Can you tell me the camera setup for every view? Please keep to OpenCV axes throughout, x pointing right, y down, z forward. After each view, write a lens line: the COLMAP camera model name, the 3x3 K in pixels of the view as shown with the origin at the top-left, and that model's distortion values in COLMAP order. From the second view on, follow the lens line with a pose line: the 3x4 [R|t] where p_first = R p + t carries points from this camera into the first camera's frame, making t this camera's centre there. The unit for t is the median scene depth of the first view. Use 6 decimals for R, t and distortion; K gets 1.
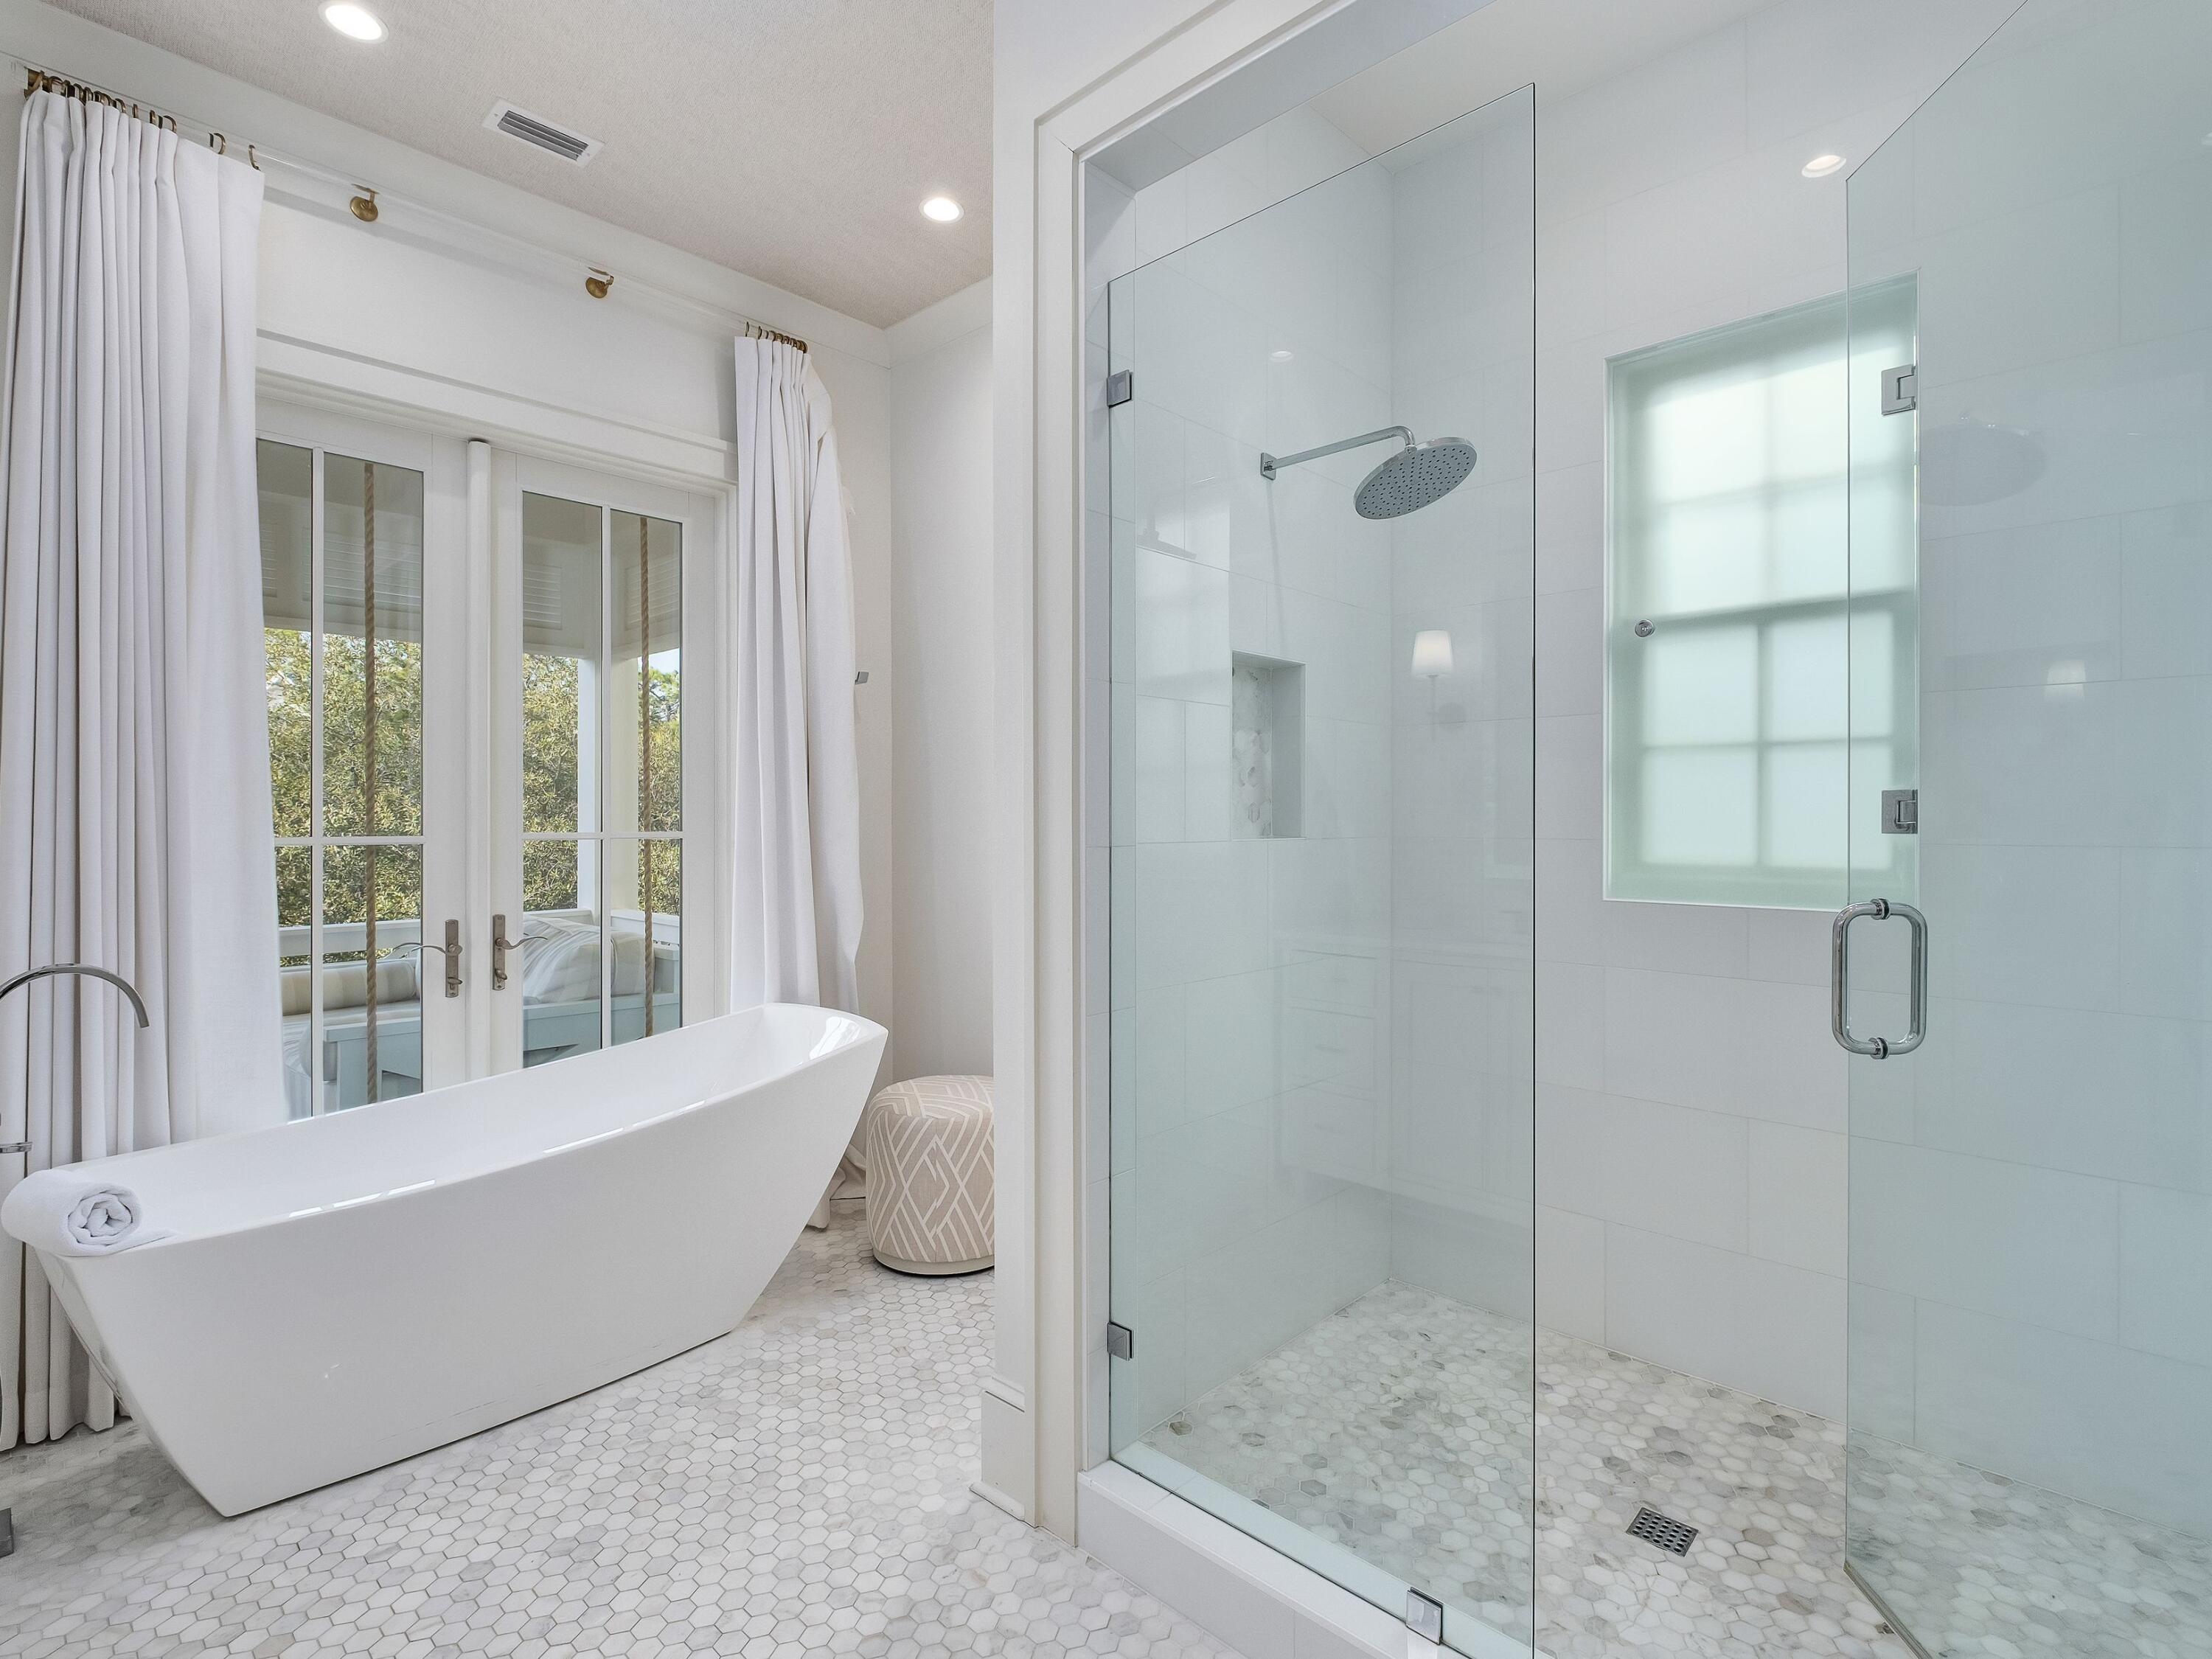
lens RADIAL K [[1075.3, 0, 1116.0], [0, 1075.3, 821.1], [0, 0, 1]] dist [-0.000803, -0.001646]
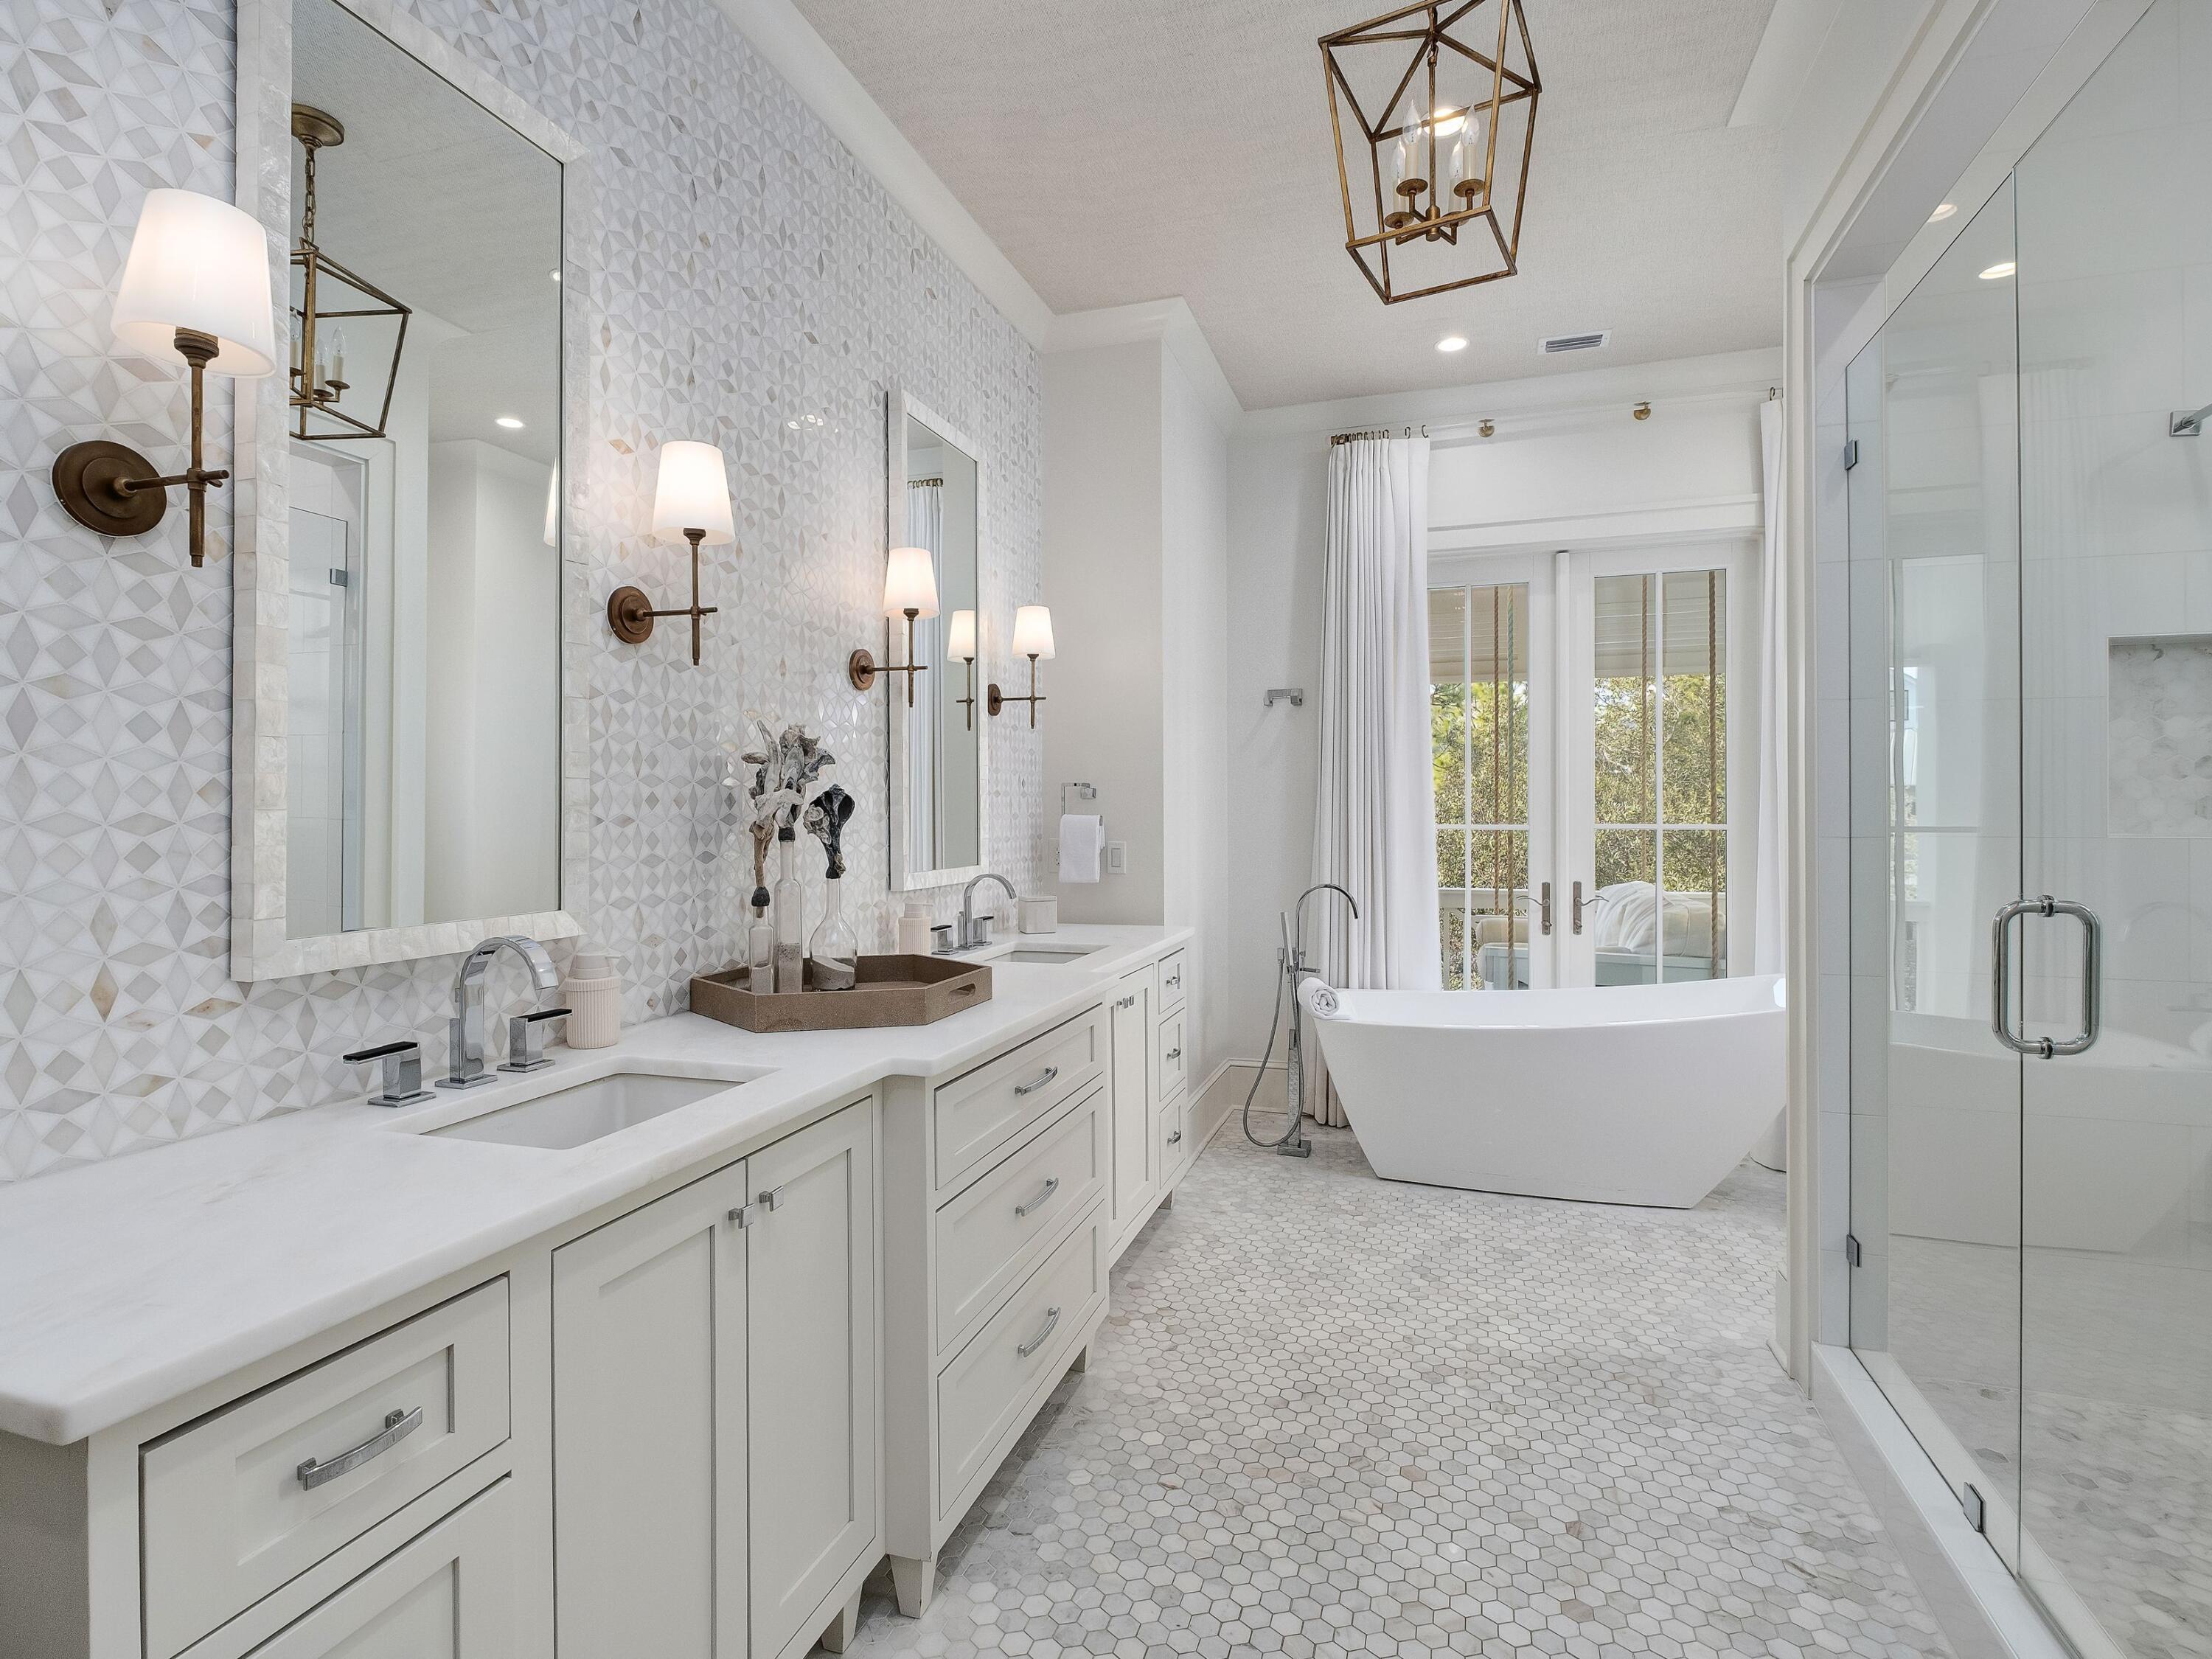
lens RADIAL K [[1075.3, 0, 1116.0], [0, 1075.3, 821.1], [0, 0, 1]] dist [-0.000803, -0.001646]
pose [[0.431780, 0.010859, -0.901913, 0.626276], [0.001514, 0.999917, 0.012764, -0.015790], [0.901978, -0.006877, 0.431728, -0.229167]]
